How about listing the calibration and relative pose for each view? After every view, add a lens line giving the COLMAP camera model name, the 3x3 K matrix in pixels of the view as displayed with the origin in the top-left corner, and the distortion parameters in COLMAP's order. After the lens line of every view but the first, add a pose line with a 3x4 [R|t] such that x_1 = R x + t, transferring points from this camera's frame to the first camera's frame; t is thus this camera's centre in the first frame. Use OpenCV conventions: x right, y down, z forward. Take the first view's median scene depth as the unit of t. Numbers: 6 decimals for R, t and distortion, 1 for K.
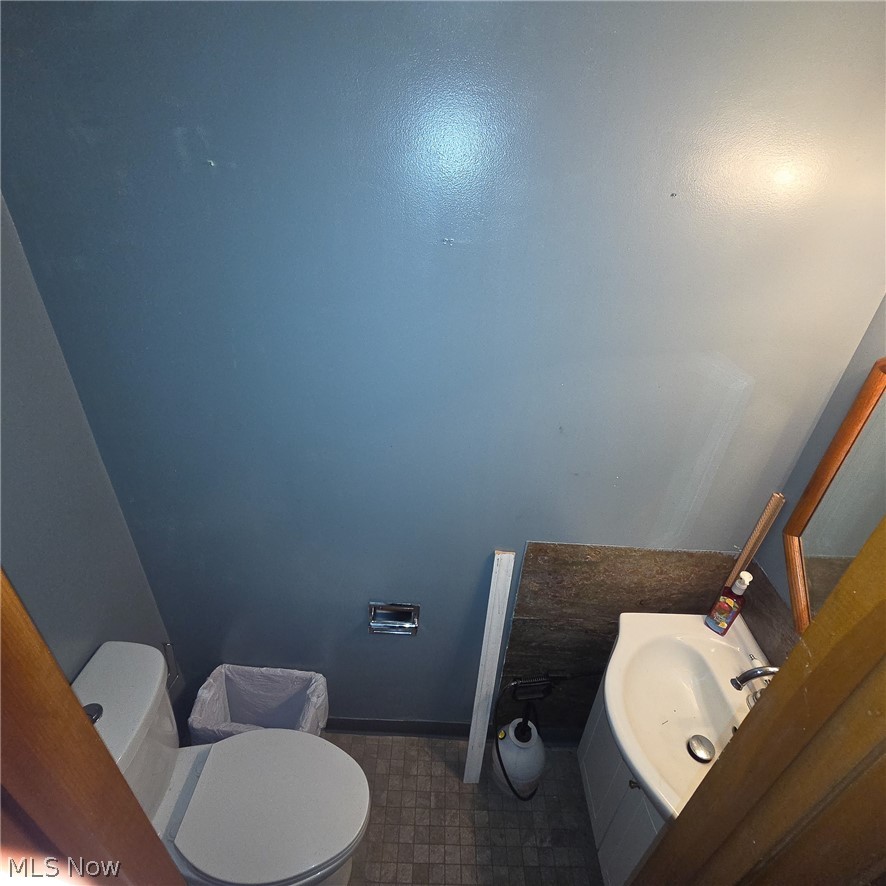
lens RADIAL K [[491.7, 0, 443.0], [0, 491.7, 443.0], [0, 0, 1]] dist [0.000617, 0.000138]
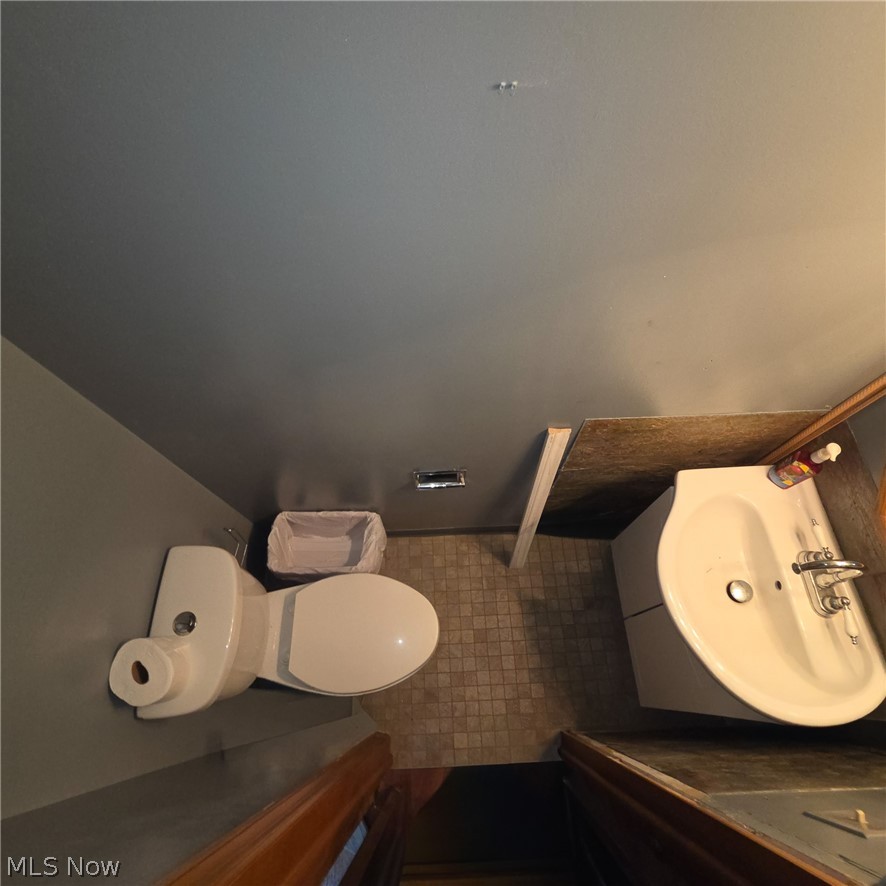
lens RADIAL K [[491.7, 0, 443.0], [0, 491.7, 443.0], [0, 0, 1]] dist [0.000617, 0.000138]
pose [[0.995829, -0.076839, -0.049207, -0.038950], [0.091244, 0.839037, 0.536368, -0.224025], [0.000073, -0.538620, 0.842548, 0.194384]]
